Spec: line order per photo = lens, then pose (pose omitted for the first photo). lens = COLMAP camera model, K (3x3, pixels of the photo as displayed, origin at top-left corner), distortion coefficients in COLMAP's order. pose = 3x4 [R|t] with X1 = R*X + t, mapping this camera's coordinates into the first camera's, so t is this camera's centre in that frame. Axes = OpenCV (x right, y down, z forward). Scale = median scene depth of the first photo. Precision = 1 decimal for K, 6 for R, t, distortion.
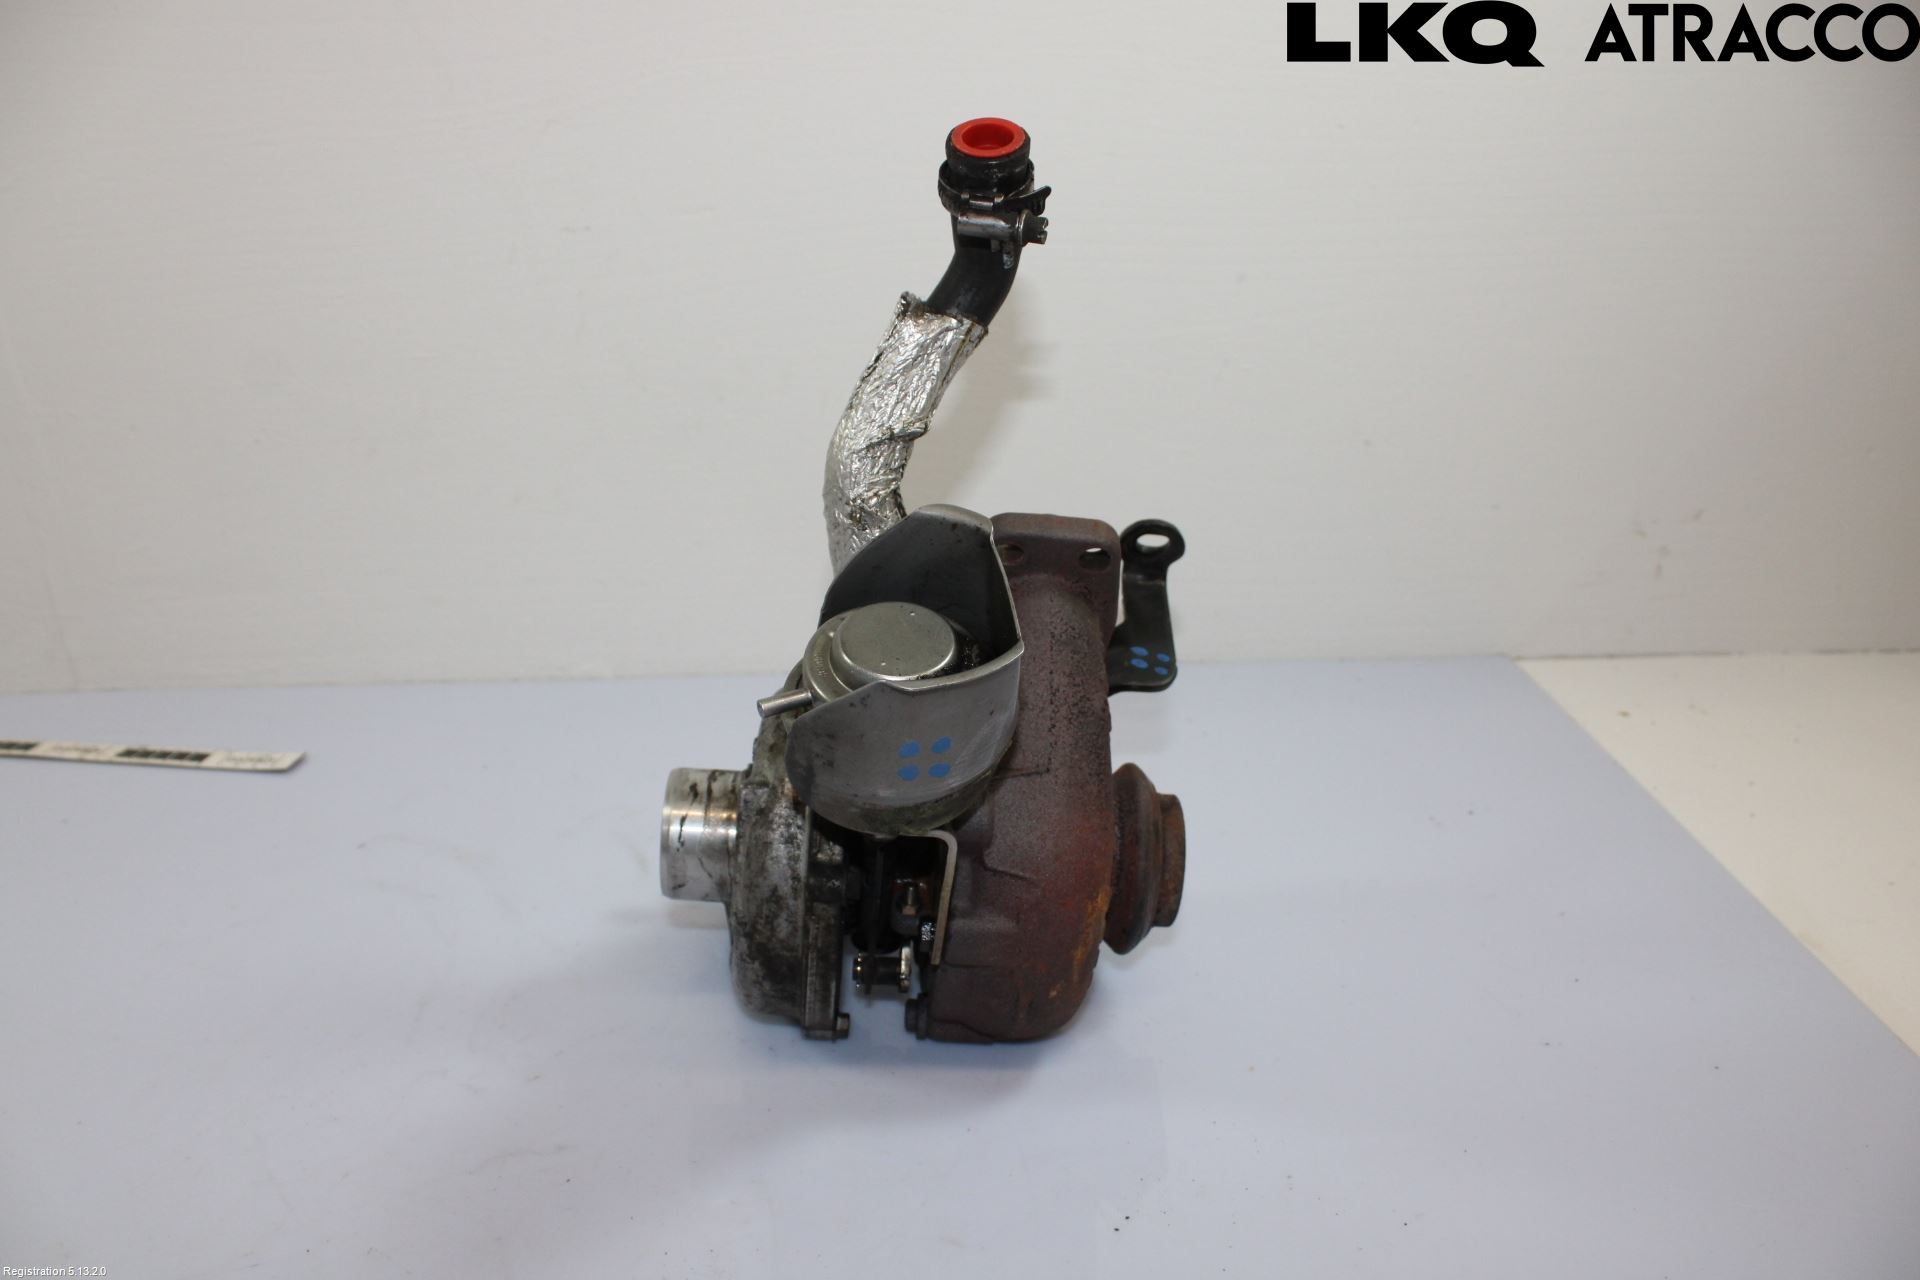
lens RADIAL K [[1559.4, 0, 949.0], [0, 1559.4, 645.8], [0, 0, 1]] dist [-0.174318, 0.154026]
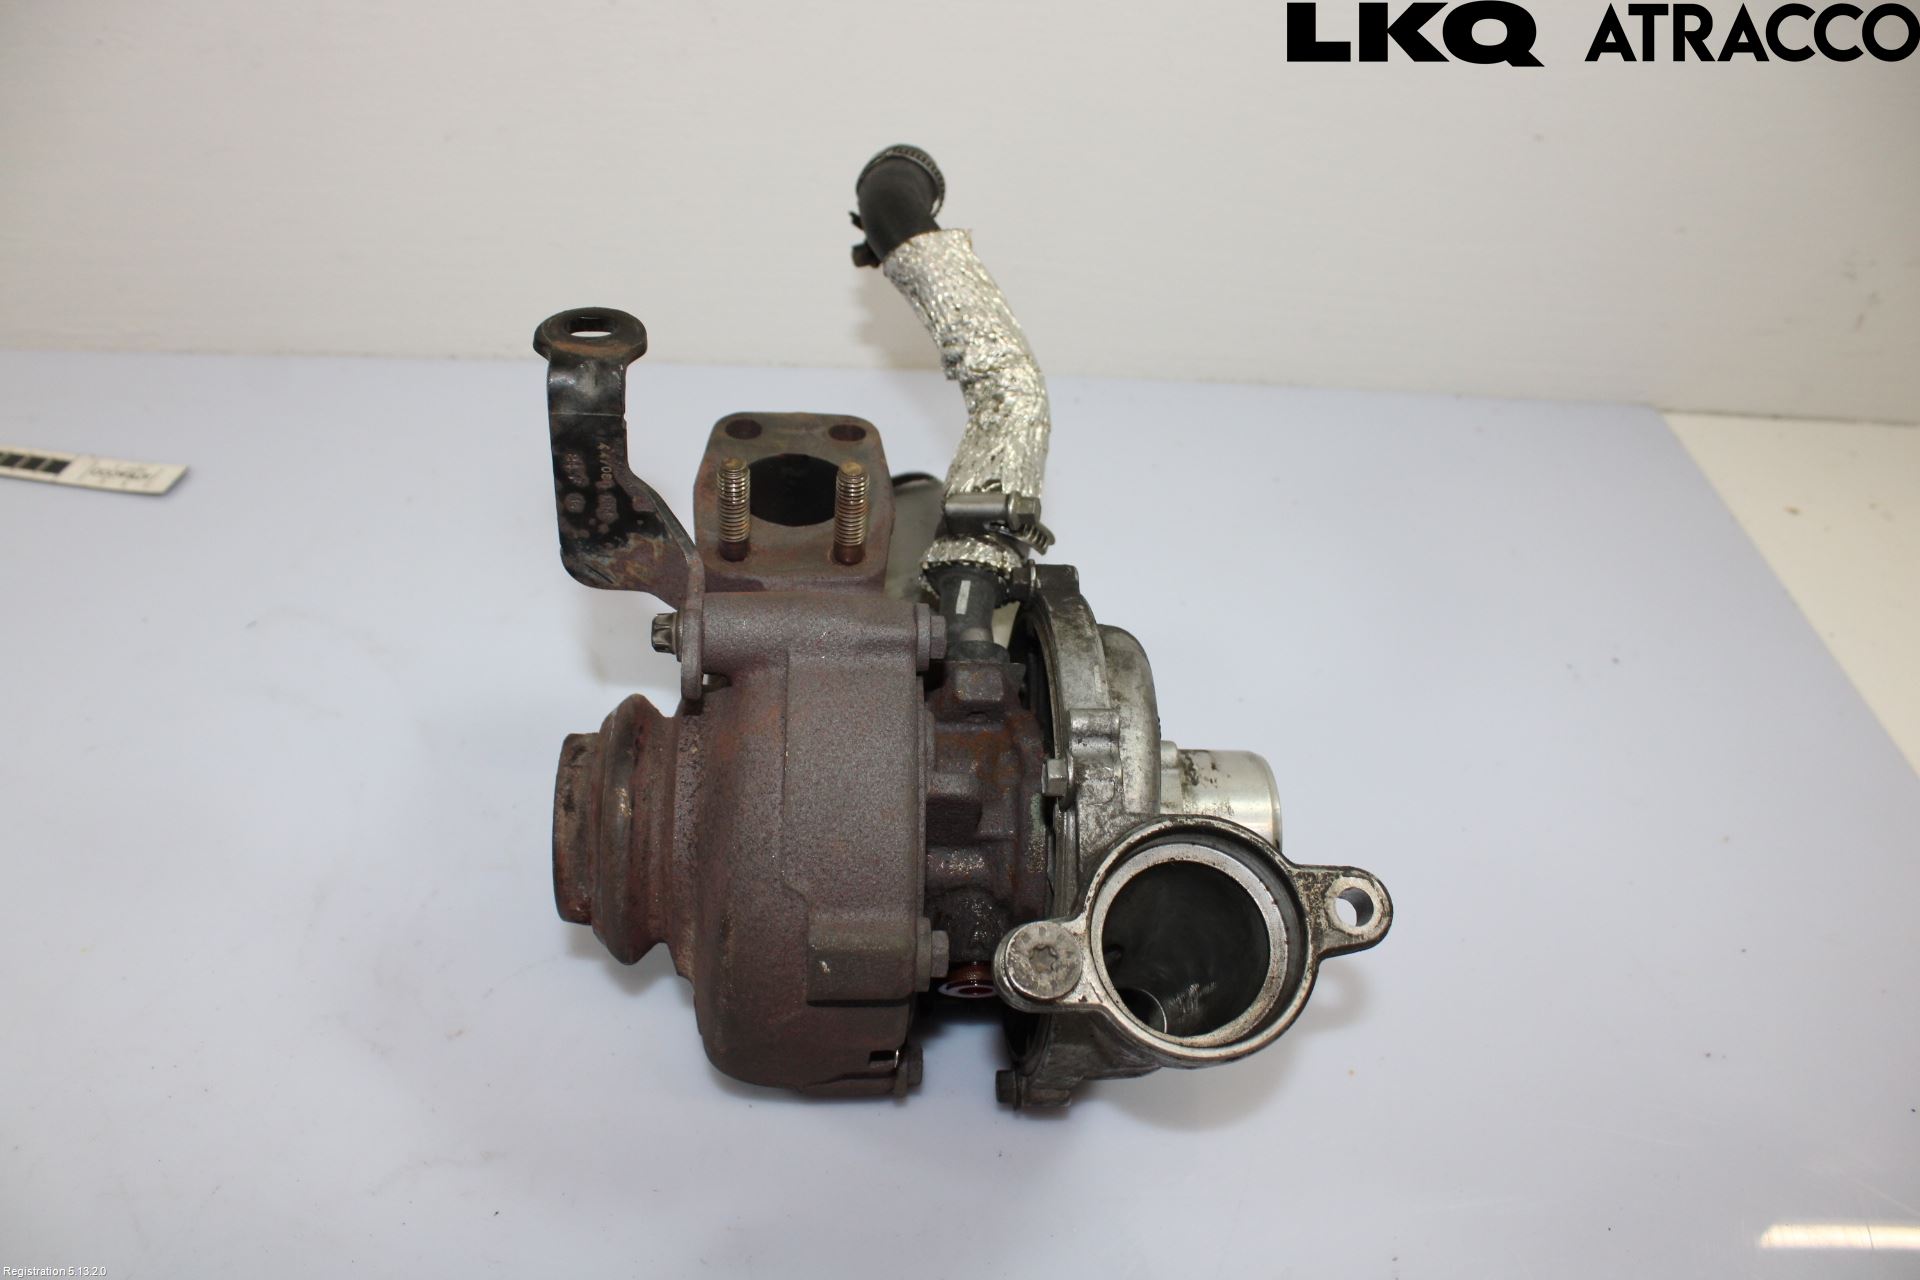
lens RADIAL K [[1559.4, 0, 949.0], [0, 1559.4, 645.8], [0, 0, 1]] dist [-0.174318, 0.154026]
pose [[0.997773, 0.063275, 0.021119, -0.030109], [-0.066706, 0.946414, 0.315991, -0.119652], [0.000007, -0.316696, 0.948527, 0.209085]]
